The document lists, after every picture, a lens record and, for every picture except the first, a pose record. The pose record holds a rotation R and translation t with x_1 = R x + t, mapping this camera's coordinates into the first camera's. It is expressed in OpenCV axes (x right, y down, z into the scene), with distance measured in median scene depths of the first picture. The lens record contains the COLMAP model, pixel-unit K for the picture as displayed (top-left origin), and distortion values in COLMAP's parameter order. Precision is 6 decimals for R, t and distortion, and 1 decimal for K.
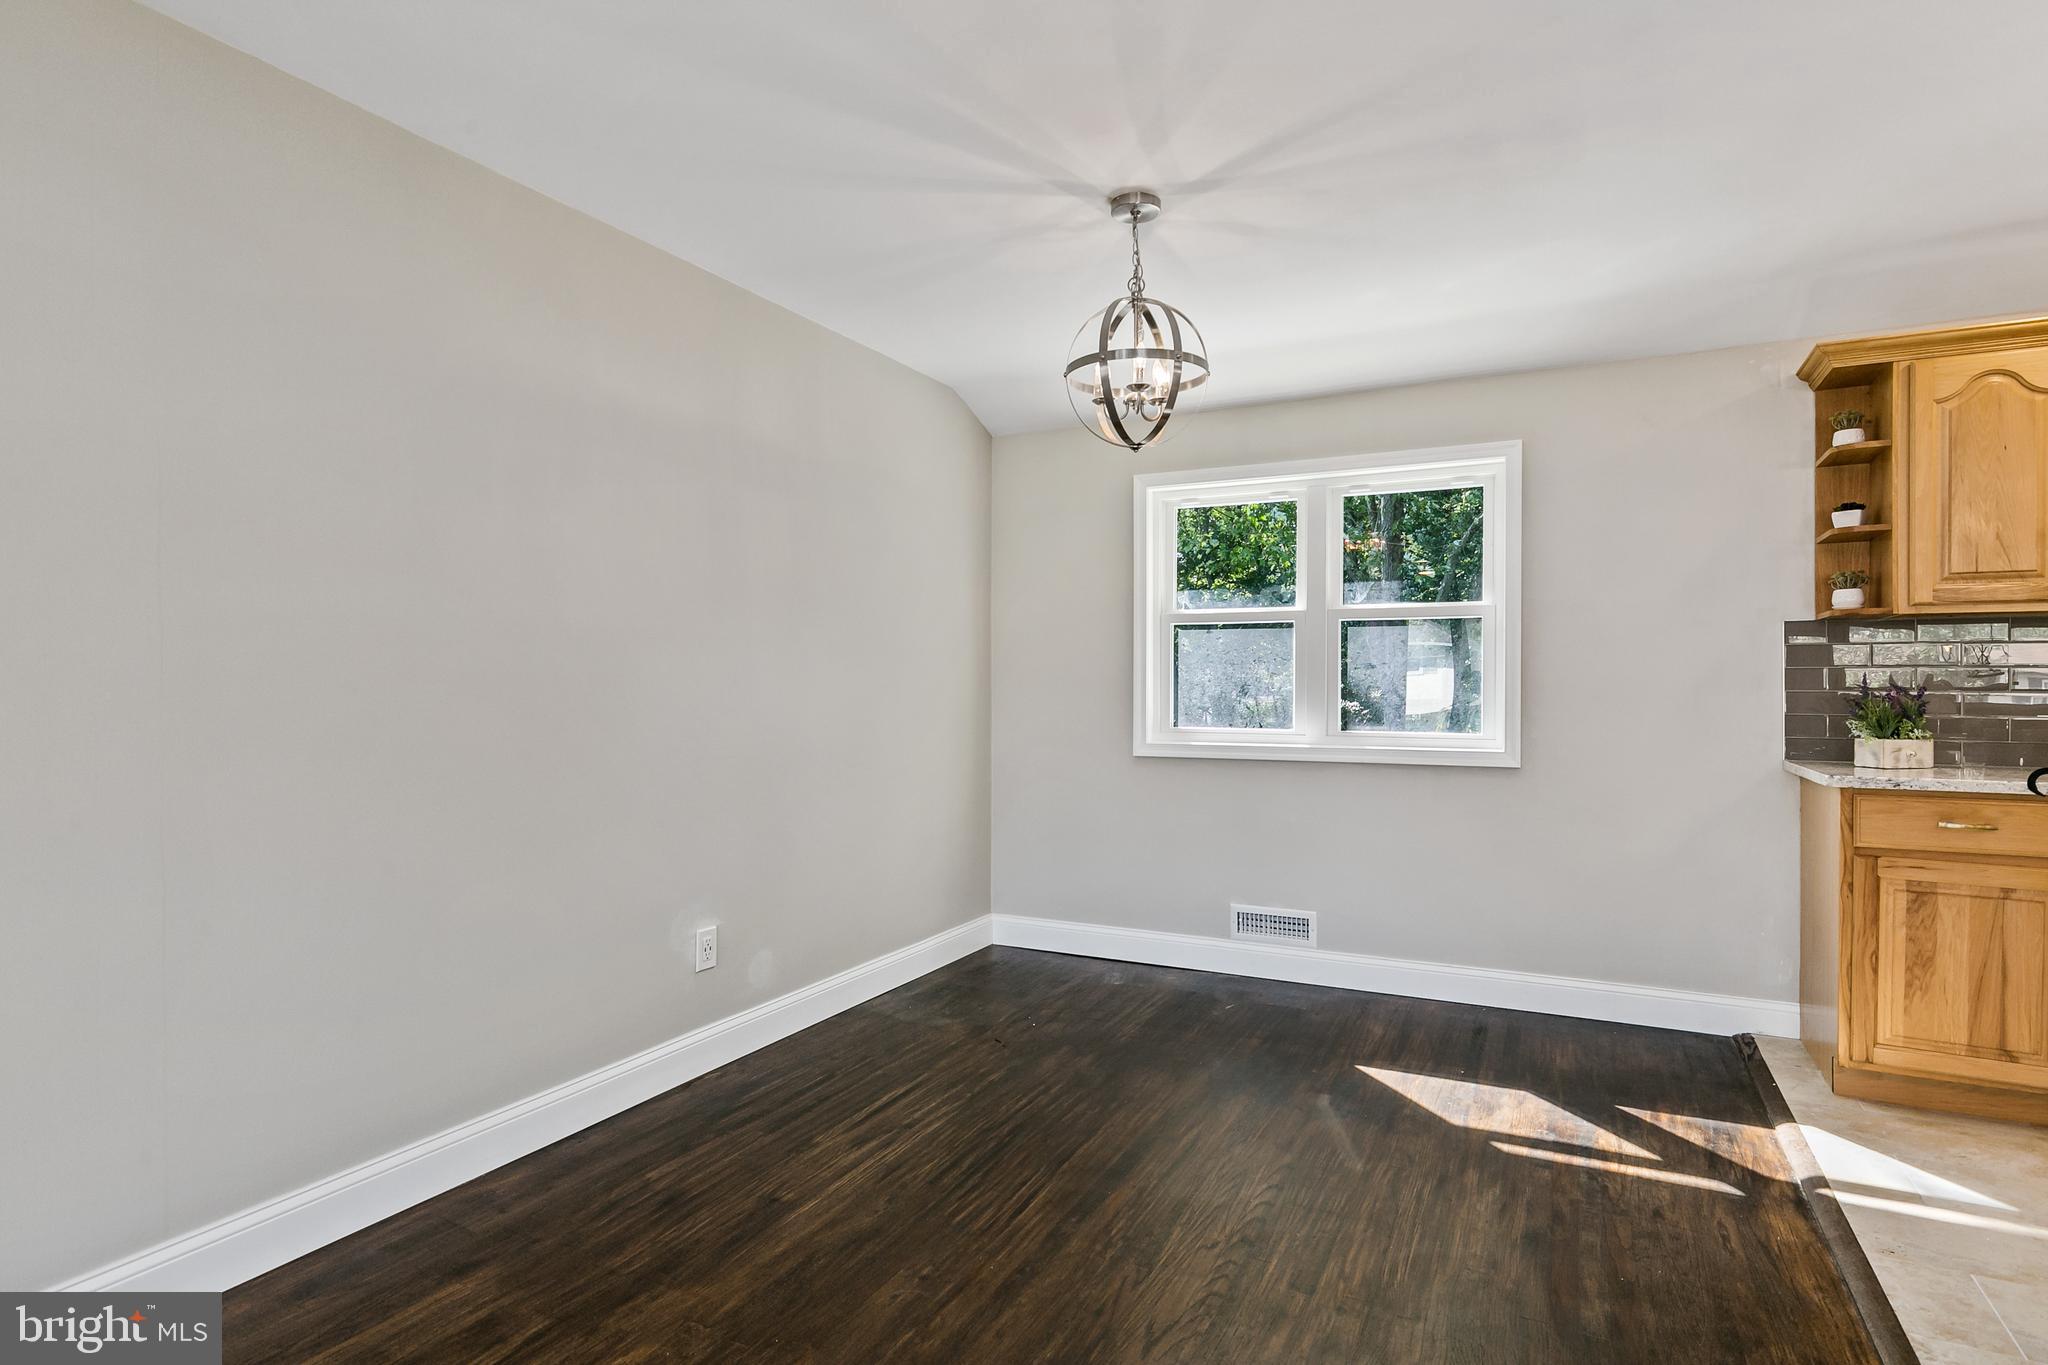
lens RADIAL K [[1065.7, 0, 1024.0], [0, 1065.7, 682.5], [0, 0, 1]] dist [0.000019, -0.000122]
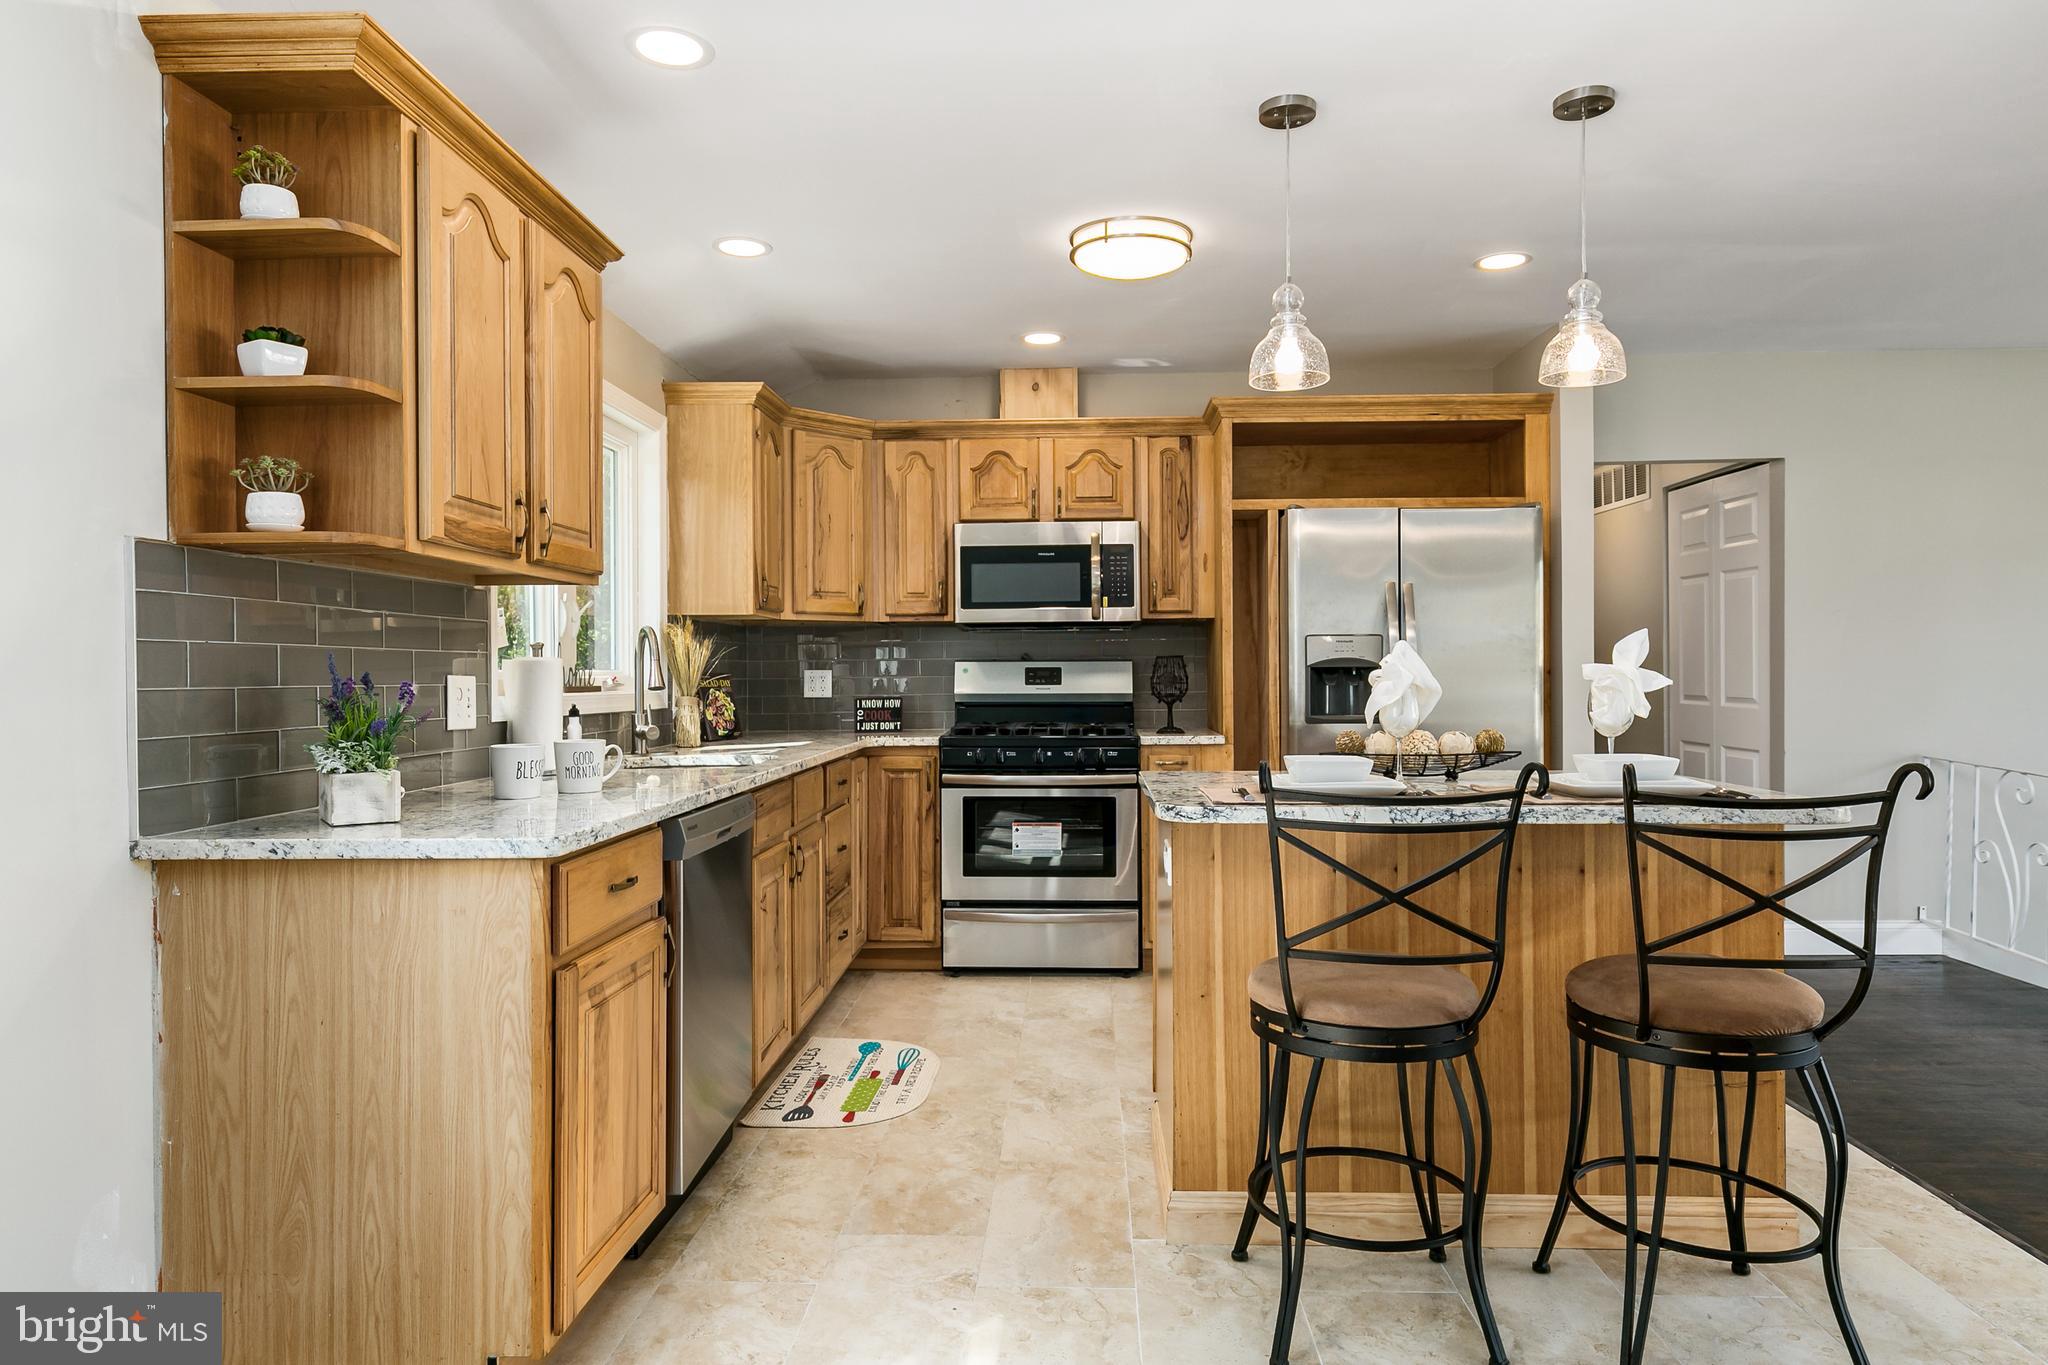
lens RADIAL K [[1234.3, 0, 1038.6], [0, 1234.3, 676.9], [0, 0, 1]] dist [0.000051, 0.000016]
pose [[-0.426999, -0.001405, 0.904251, 0.069209], [0.005557, 0.999976, 0.004178, 0.002424], [-0.904235, 0.006809, -0.426980, 1.008460]]
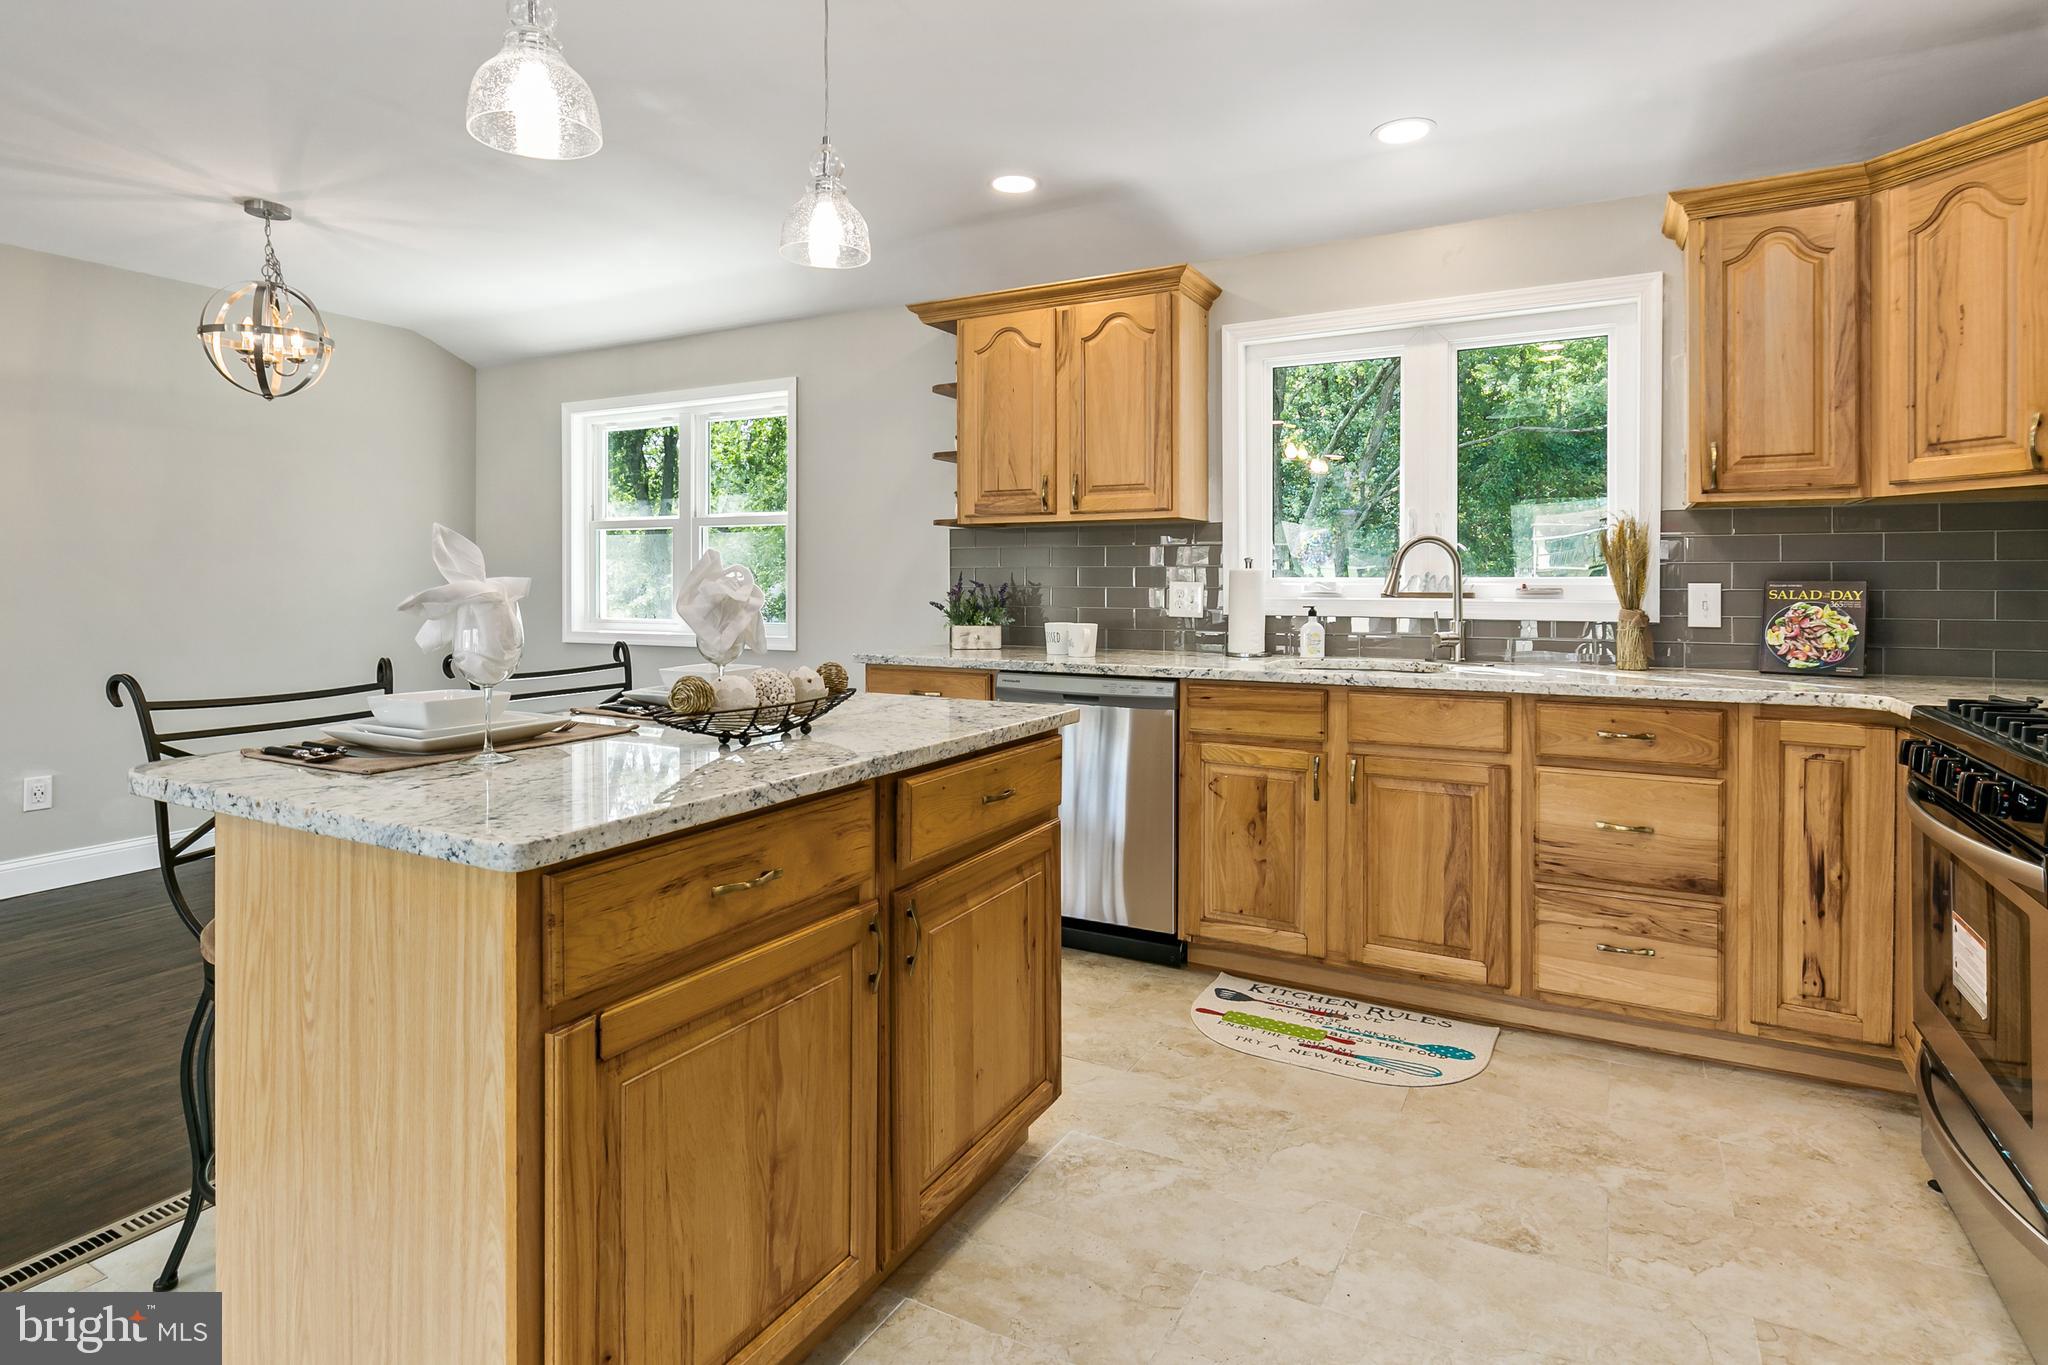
lens RADIAL K [[1057.7, 0, 1026.6], [0, 1057.7, 585.5], [0, 0, 1]] dist [-0.000280, -0.000790]
pose [[0.999703, -0.000552, -0.024364, 0.955498], [0.000673, 0.999987, 0.004972, 0.000990], [0.024361, -0.004987, 0.999691, -0.231973]]
